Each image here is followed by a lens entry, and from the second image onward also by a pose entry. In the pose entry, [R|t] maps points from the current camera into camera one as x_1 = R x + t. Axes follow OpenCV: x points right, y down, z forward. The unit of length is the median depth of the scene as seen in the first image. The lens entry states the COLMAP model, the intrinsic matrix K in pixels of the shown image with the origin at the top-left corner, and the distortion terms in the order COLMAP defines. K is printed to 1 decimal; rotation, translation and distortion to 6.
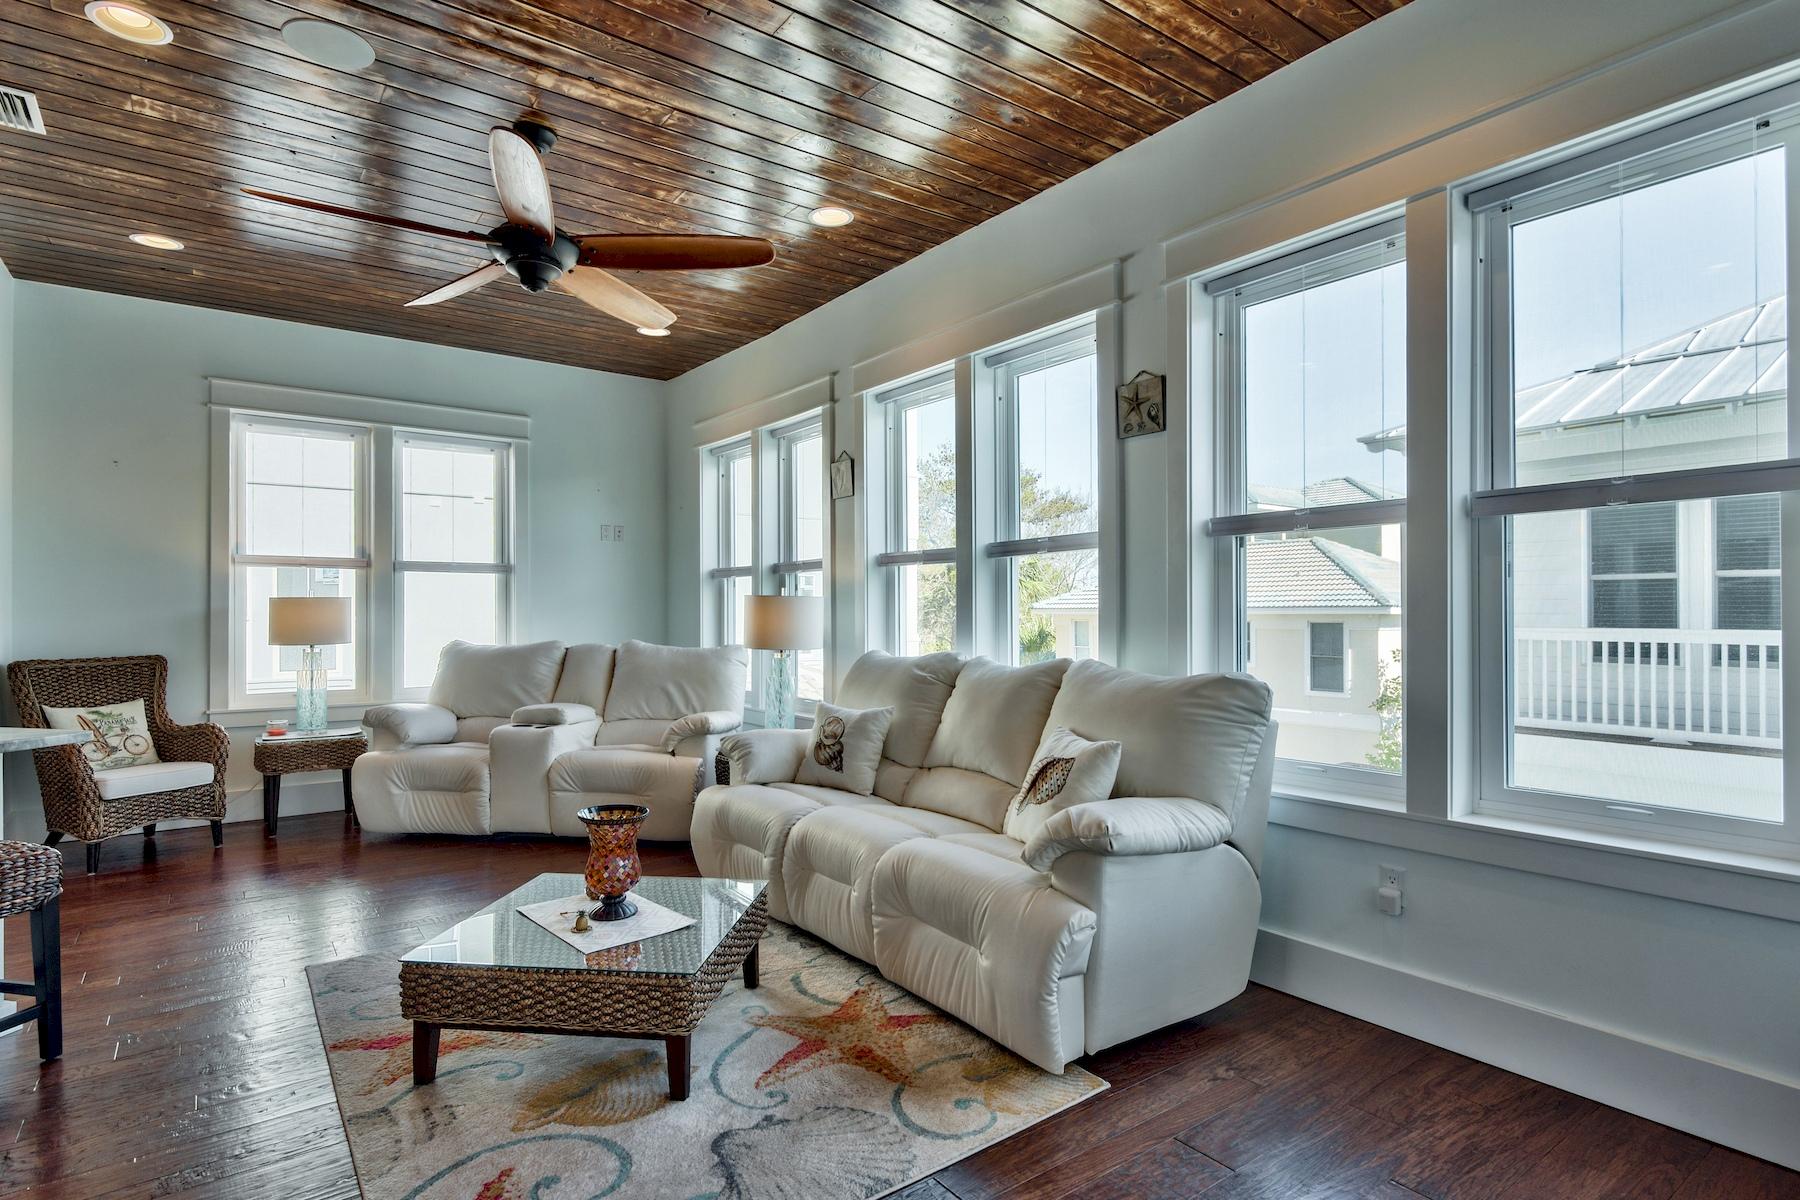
lens RADIAL K [[909.2, 0, 900.0], [0, 909.2, 600.0], [0, 0, 1]] dist [0.002100, 0.000379]
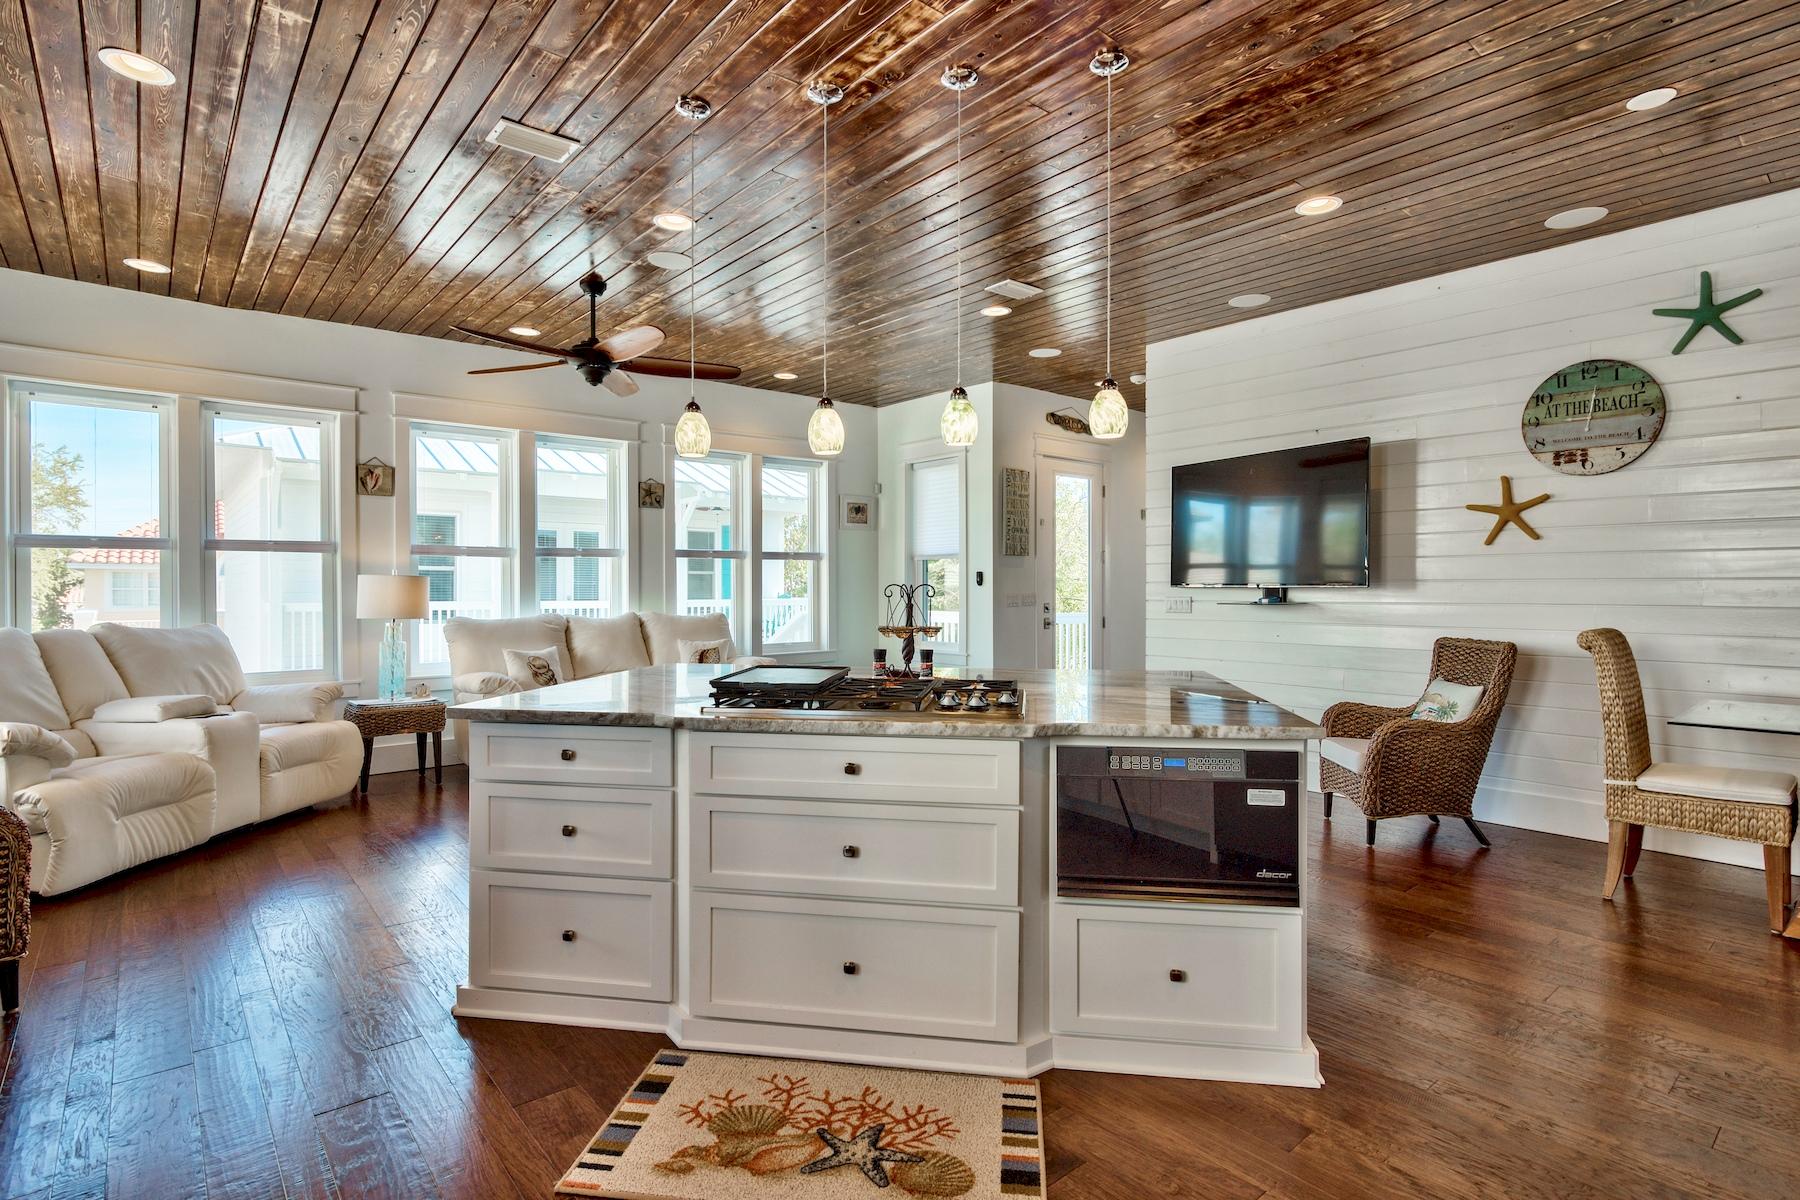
lens RADIAL K [[868.6, 0, 885.4], [0, 868.6, 591.8], [0, 0, 1]] dist [-0.004591, 0.000152]
pose [[-0.051073, -0.000731, 0.998695, -1.647095], [-0.012297, 0.999924, 0.000103, 0.010694], [-0.998619, -0.012276, -0.051078, 0.487560]]
